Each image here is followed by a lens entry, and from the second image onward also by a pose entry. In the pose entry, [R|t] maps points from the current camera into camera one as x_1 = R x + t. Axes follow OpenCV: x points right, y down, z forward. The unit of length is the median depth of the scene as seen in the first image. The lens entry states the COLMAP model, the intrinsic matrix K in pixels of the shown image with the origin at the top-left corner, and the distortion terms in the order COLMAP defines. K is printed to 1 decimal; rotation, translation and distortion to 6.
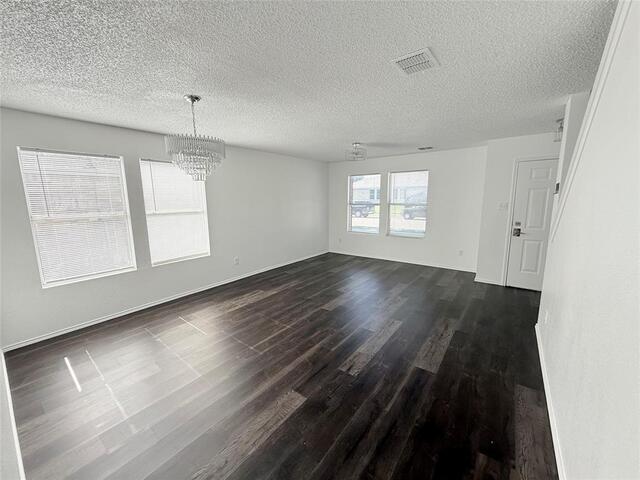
lens RADIAL K [[255.5, 0, 318.3], [0, 255.5, 239.2], [0, 0, 1]] dist [0.001966, -0.000340]
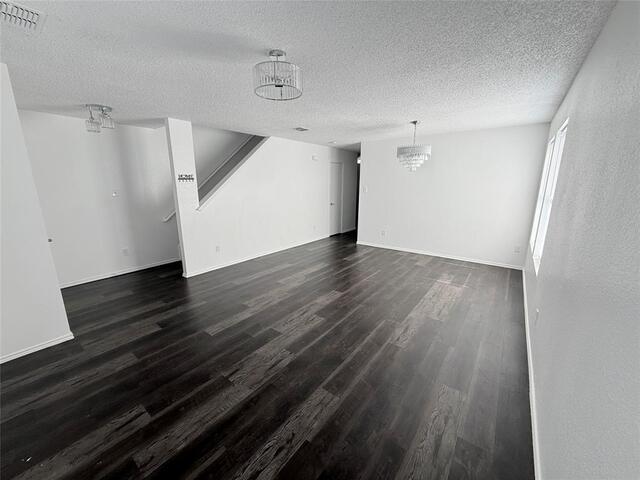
lens RADIAL K [[255.5, 0, 316.2], [0, 255.5, 240.0], [0, 0, 1]] dist [0.001966, -0.000340]
pose [[-0.999872, 0.008774, 0.013349, 0.101116], [0.013071, 0.929734, 0.368000, -0.294523], [-0.009182, 0.368127, -0.929730, 1.848786]]
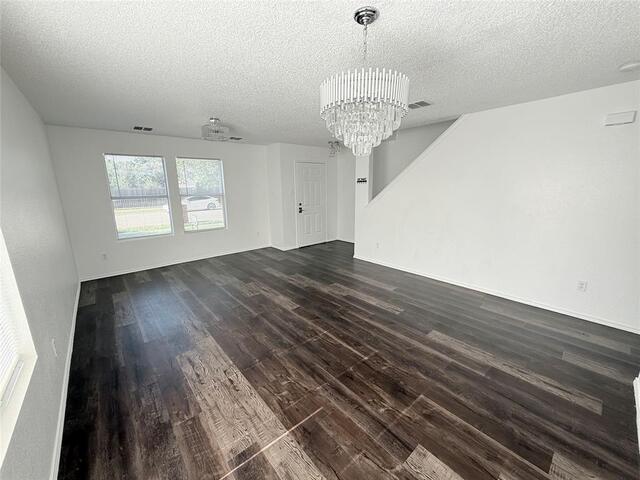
lens RADIAL K [[255.5, 0, 319.0], [0, 255.5, 240.0], [0, 0, 1]] dist [0.001966, -0.000340]
pose [[0.211276, -0.198504, 0.957057, -0.769017], [0.165375, 0.972303, 0.165159, -0.099470], [-0.963335, 0.123379, 0.238252, 0.657972]]
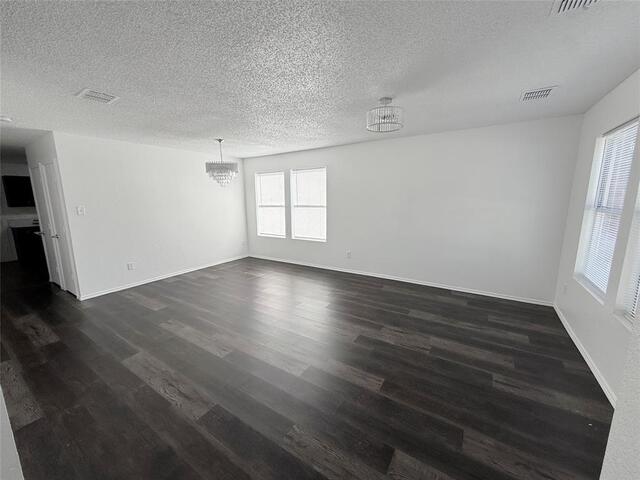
lens RADIAL K [[255.5, 0, 318.2], [0, 255.5, 238.7], [0, 0, 1]] dist [0.001966, -0.000340]
pose [[0.068400, 0.173741, -0.982413, 0.925790], [-0.144519, 0.976058, 0.162555, -0.175127], [0.987135, 0.130859, 0.091872, 1.028726]]
